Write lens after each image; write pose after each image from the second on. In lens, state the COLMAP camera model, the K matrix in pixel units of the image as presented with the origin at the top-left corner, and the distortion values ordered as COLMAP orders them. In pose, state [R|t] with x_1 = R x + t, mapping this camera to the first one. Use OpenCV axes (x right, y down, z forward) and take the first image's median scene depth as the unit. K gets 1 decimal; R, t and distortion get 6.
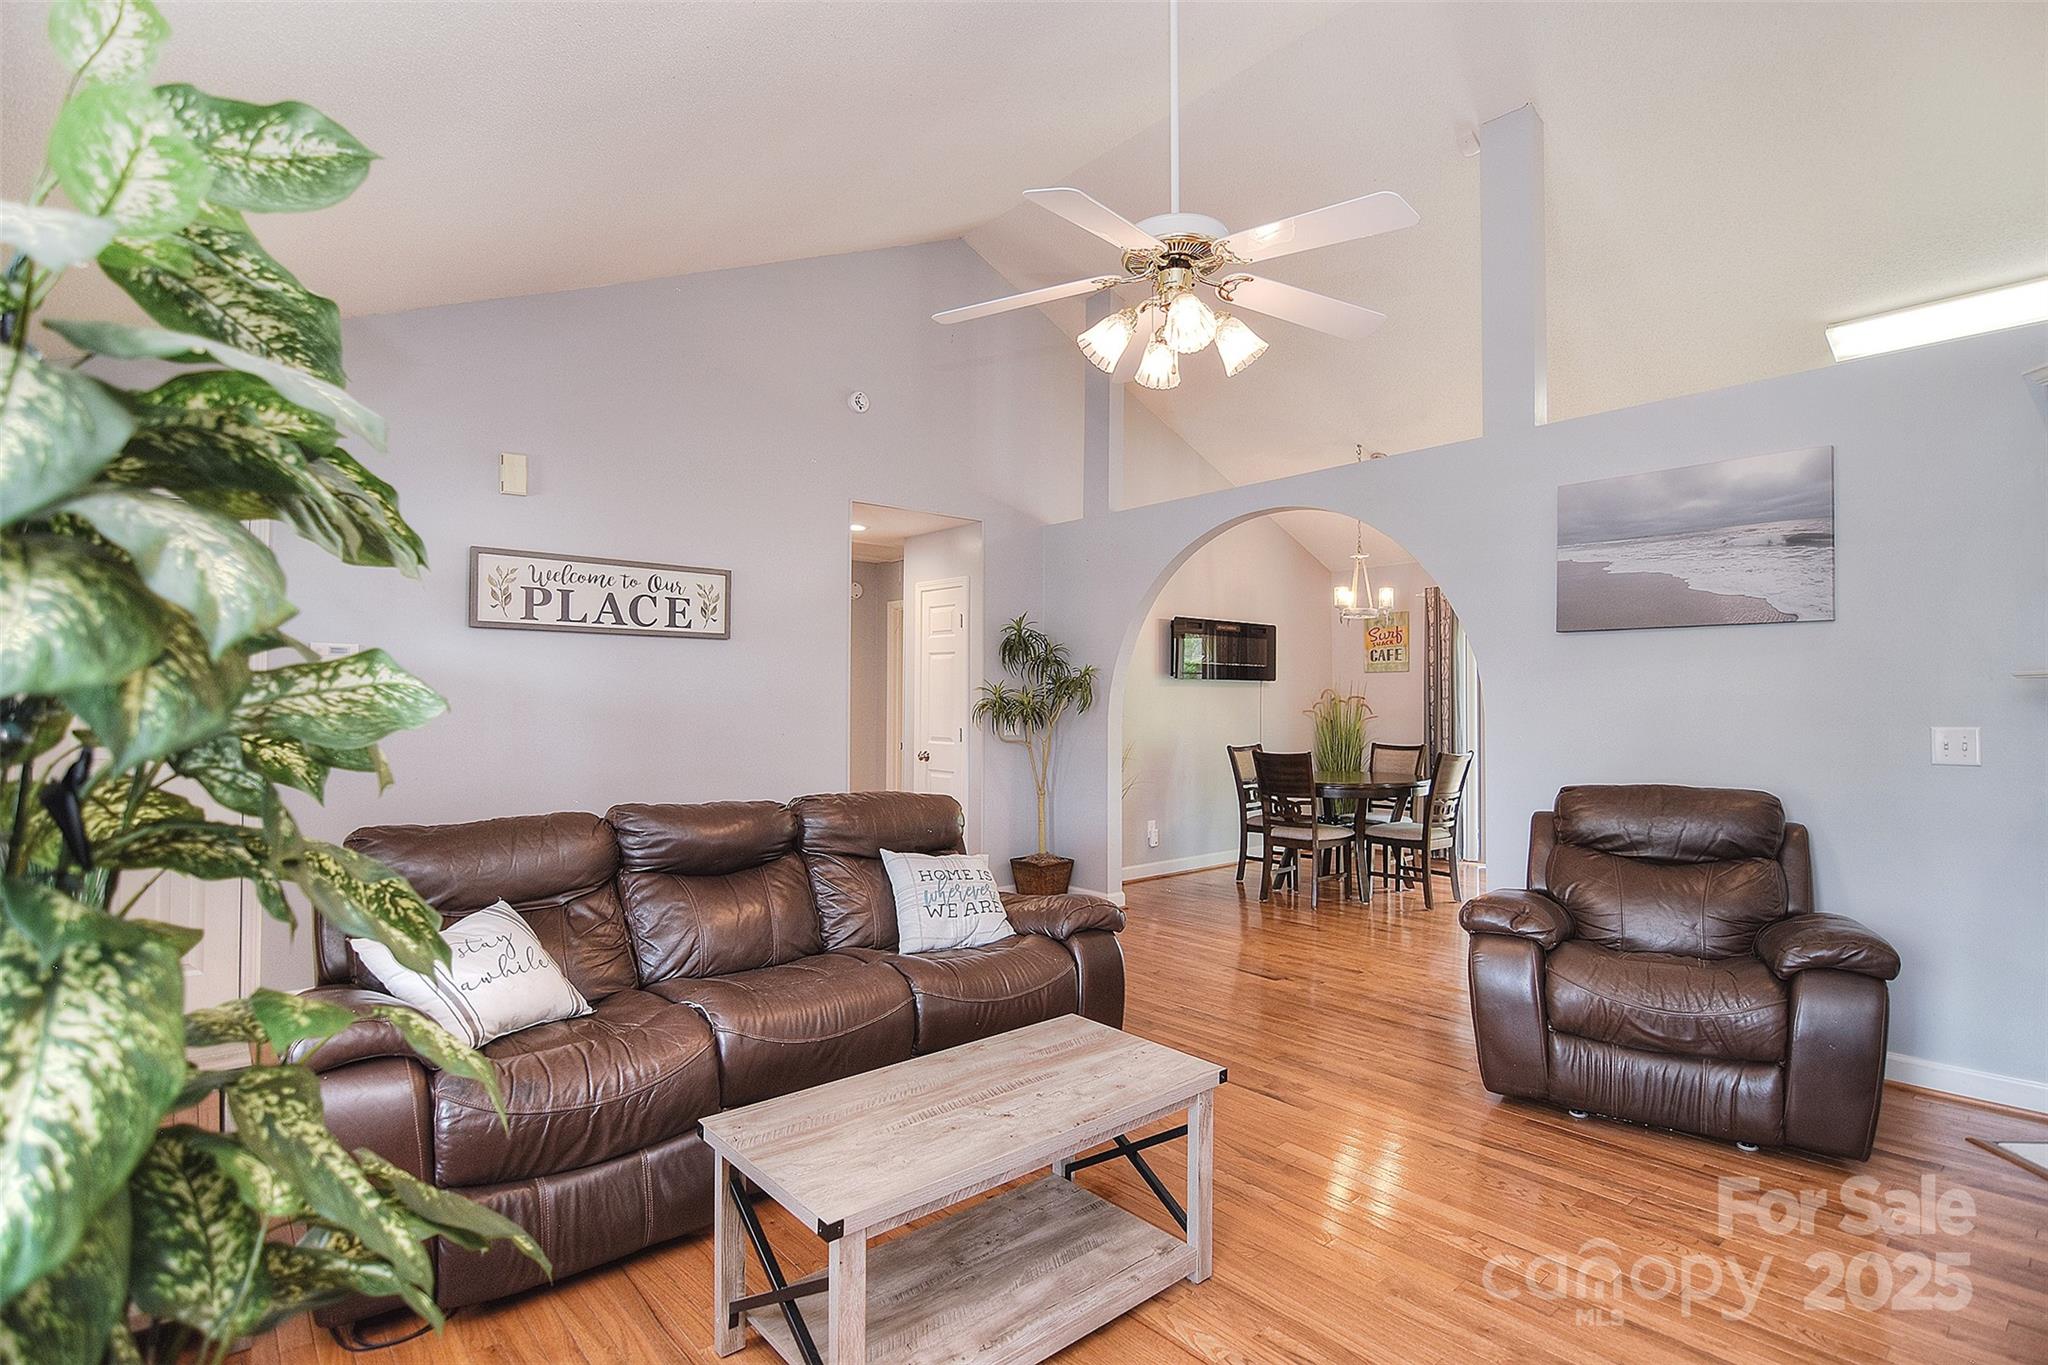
lens RADIAL K [[990.7, 0, 1023.3], [0, 990.7, 691.3], [0, 0, 1]] dist [0.000854, -0.014001]
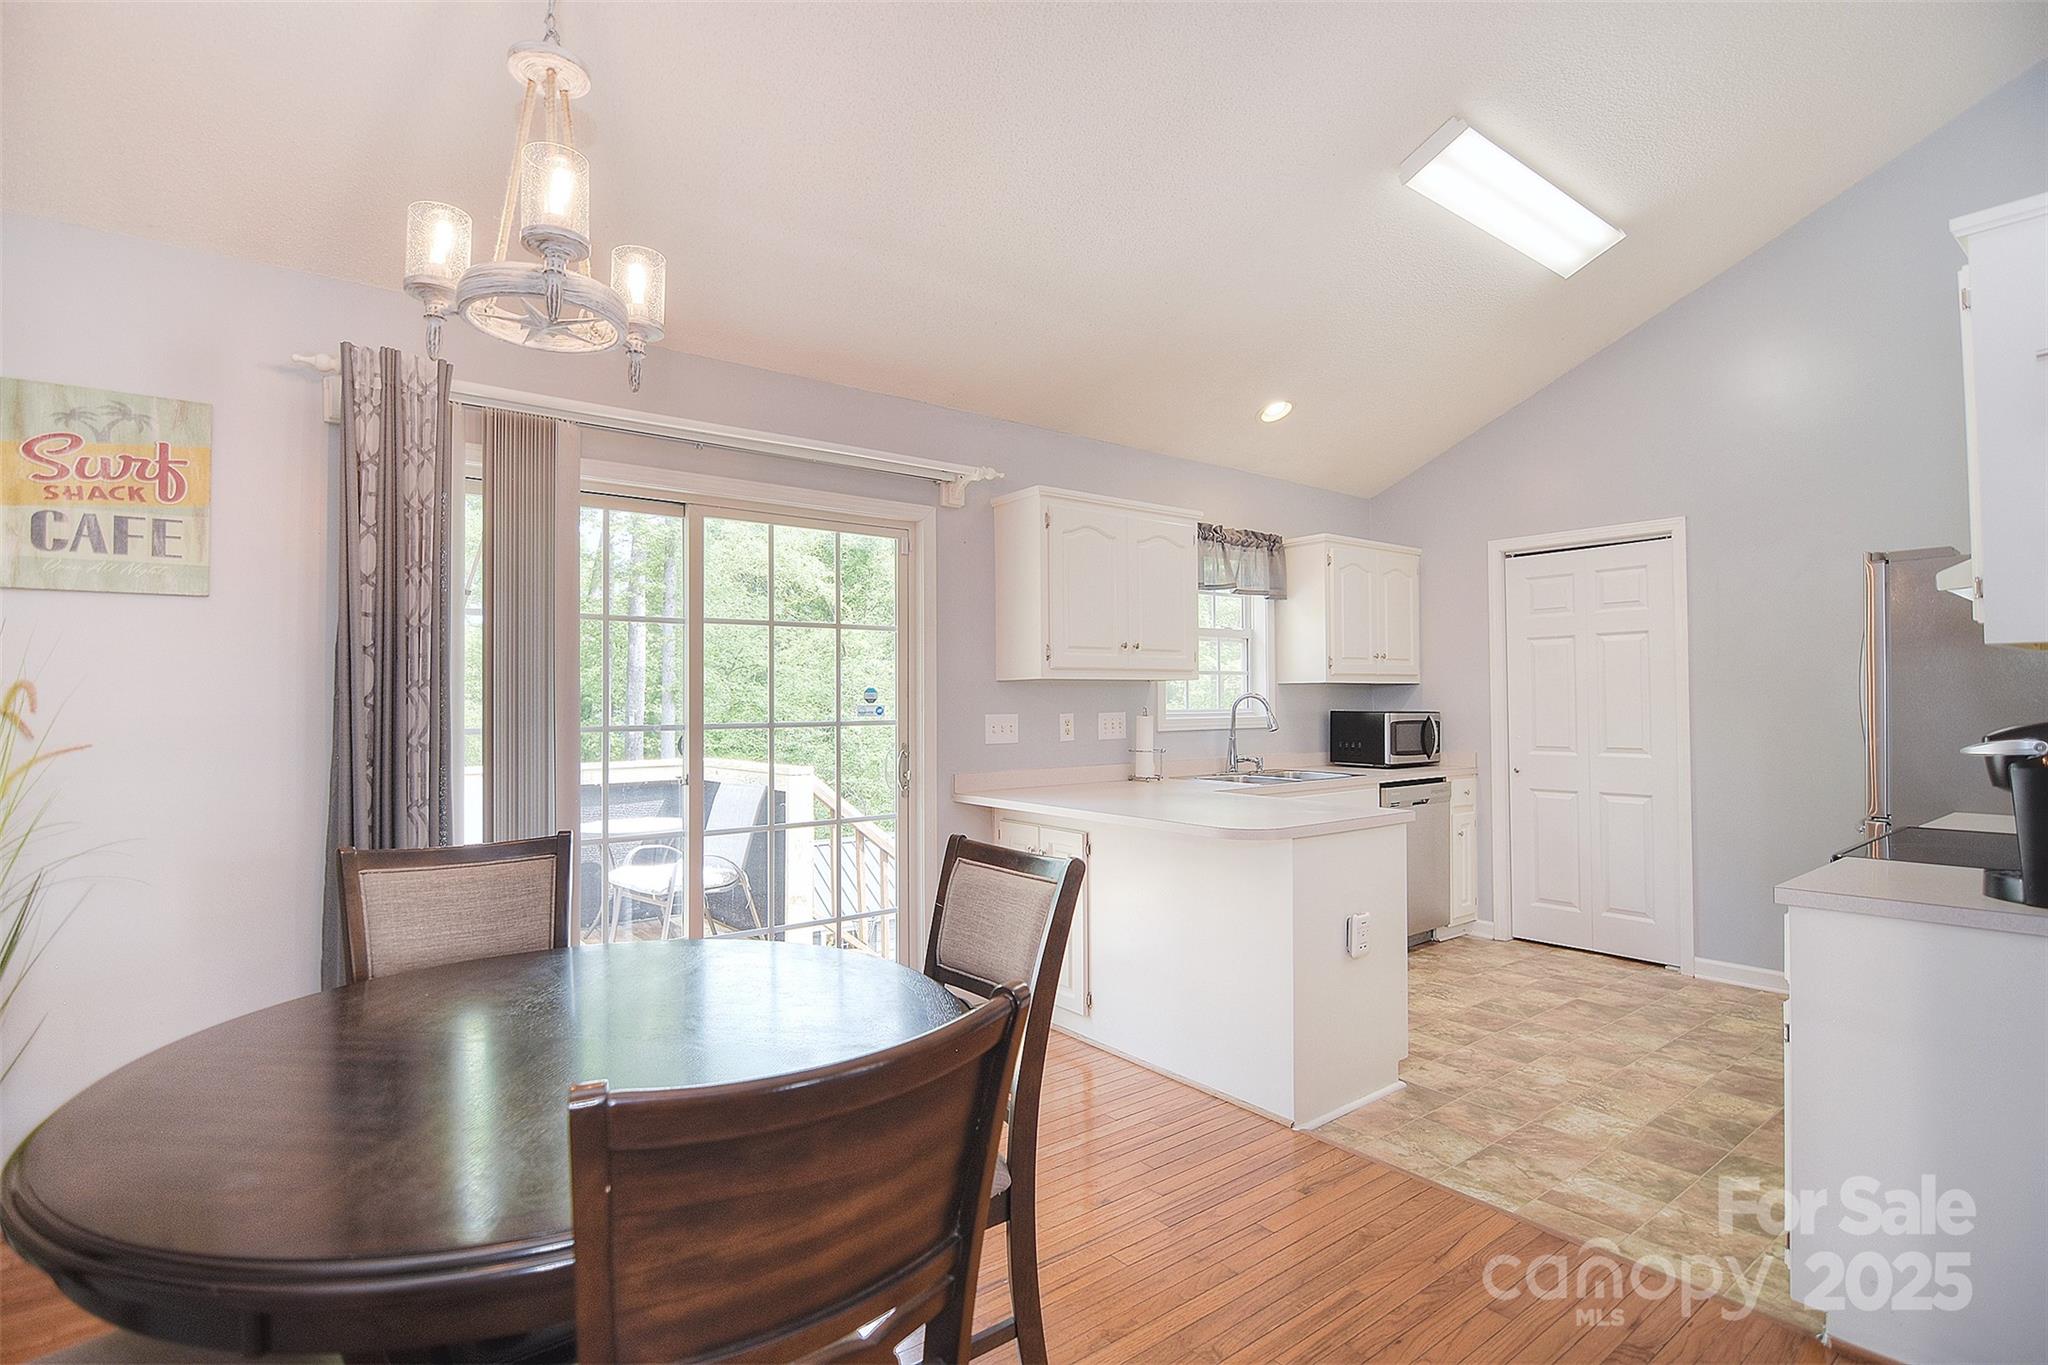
lens RADIAL K [[990.7, 0, 1023.3], [0, 990.7, 691.3], [0, 0, 1]] dist [0.000854, -0.014001]
pose [[0.045590, 0.013800, 0.998865, 0.098723], [-0.003710, 0.999900, -0.013645, 0.013631], [-0.998953, -0.003083, 0.045636, 0.777775]]
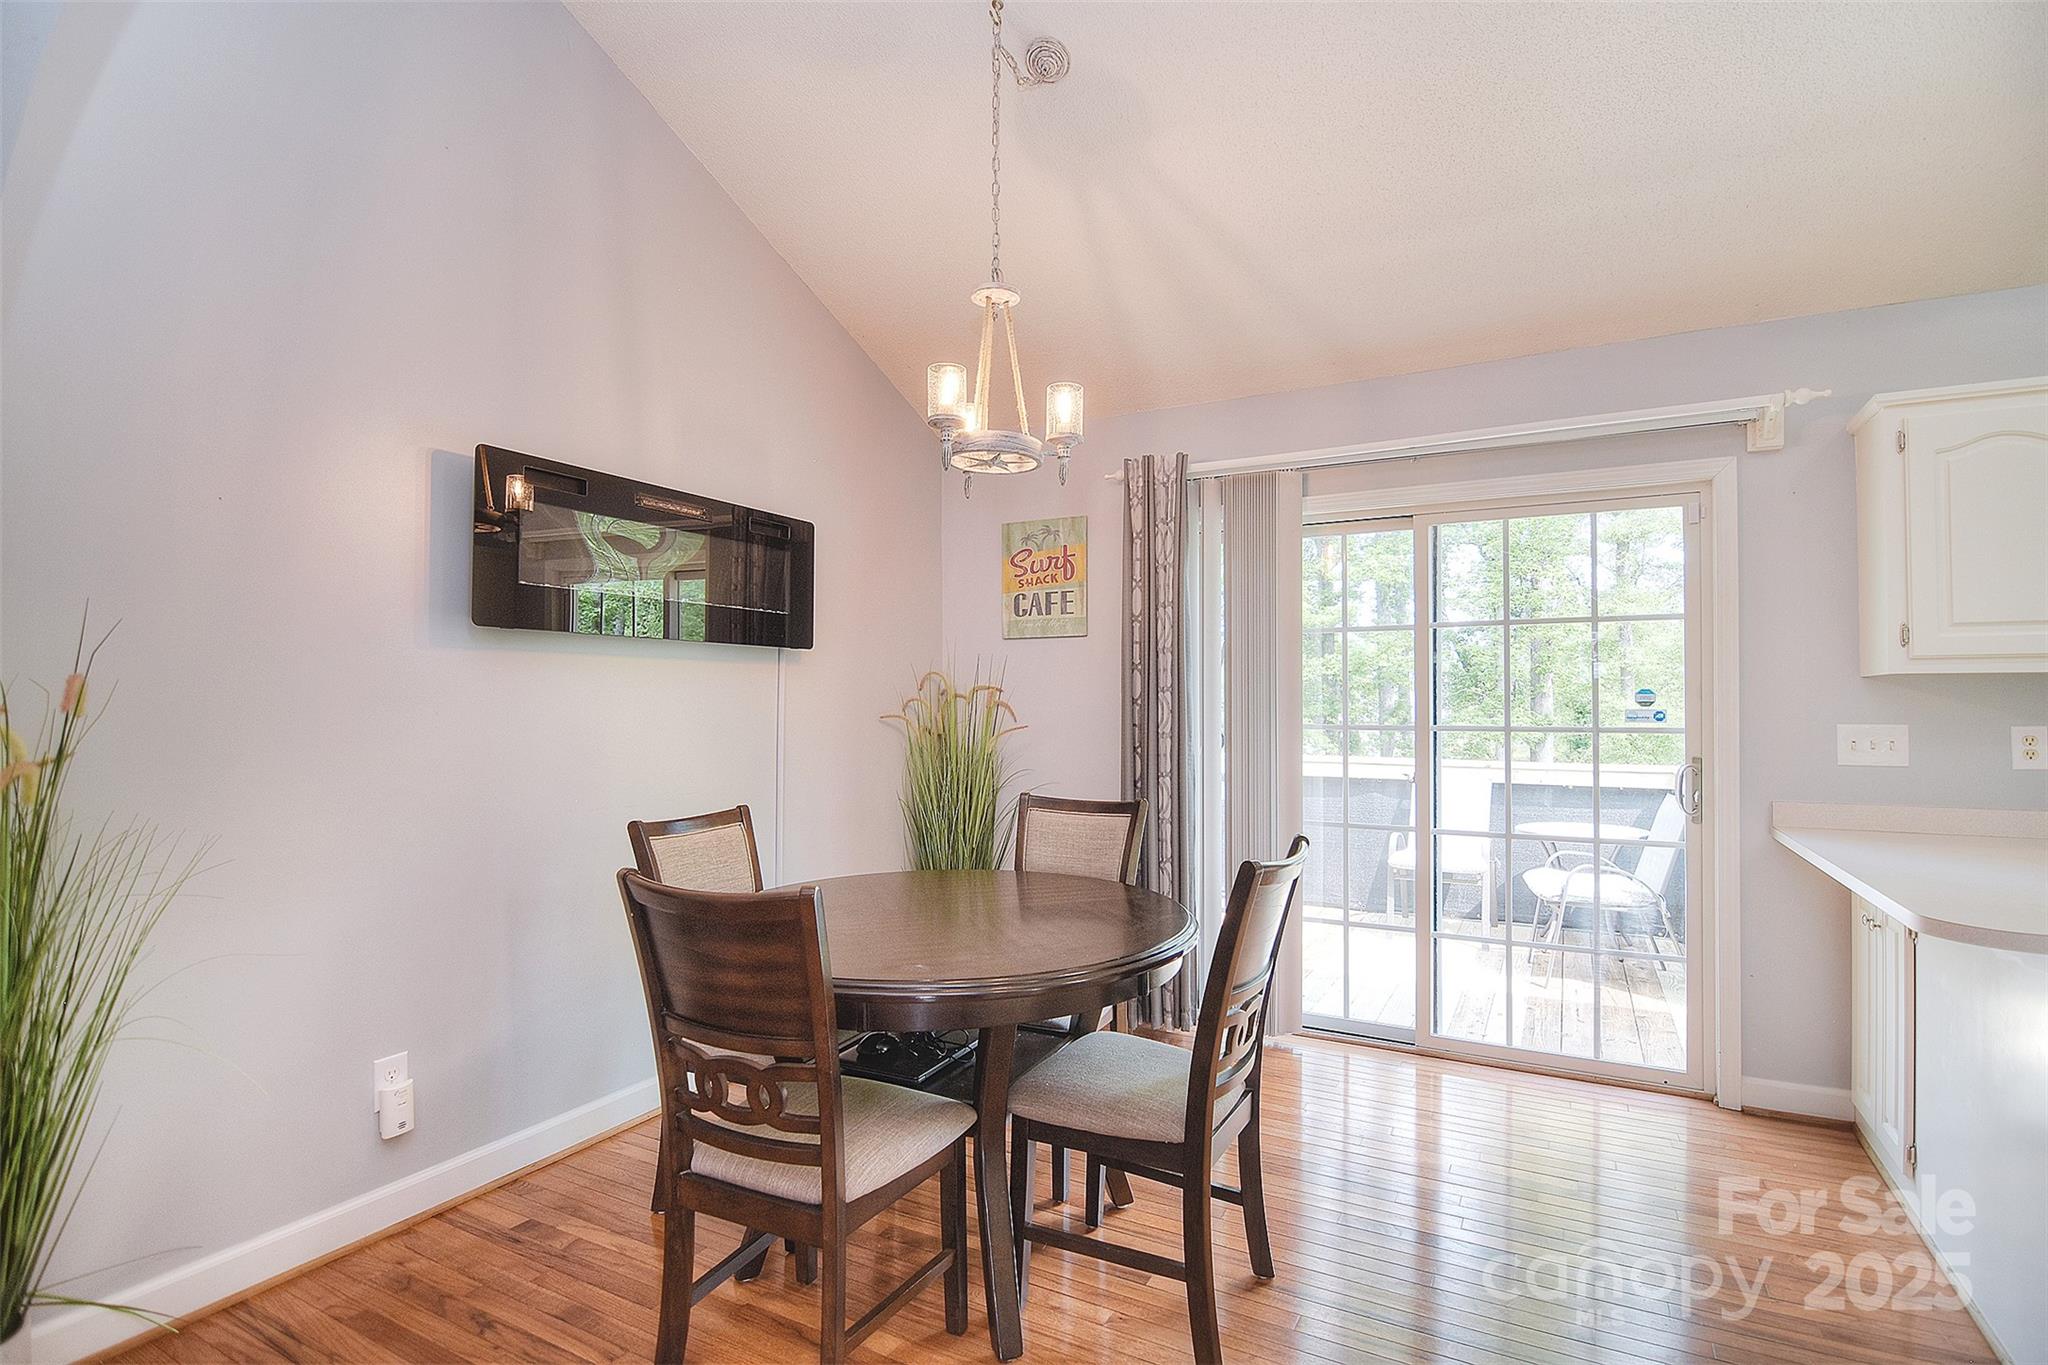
lens RADIAL K [[990.7, 0, 1023.3], [0, 990.7, 691.3], [0, 0, 1]] dist [0.000854, -0.014001]
pose [[0.935852, 0.008029, 0.352303, 0.195903], [-0.007536, 0.999968, -0.002769, 0.009807], [-0.352314, -0.000064, 0.935882, 0.580399]]
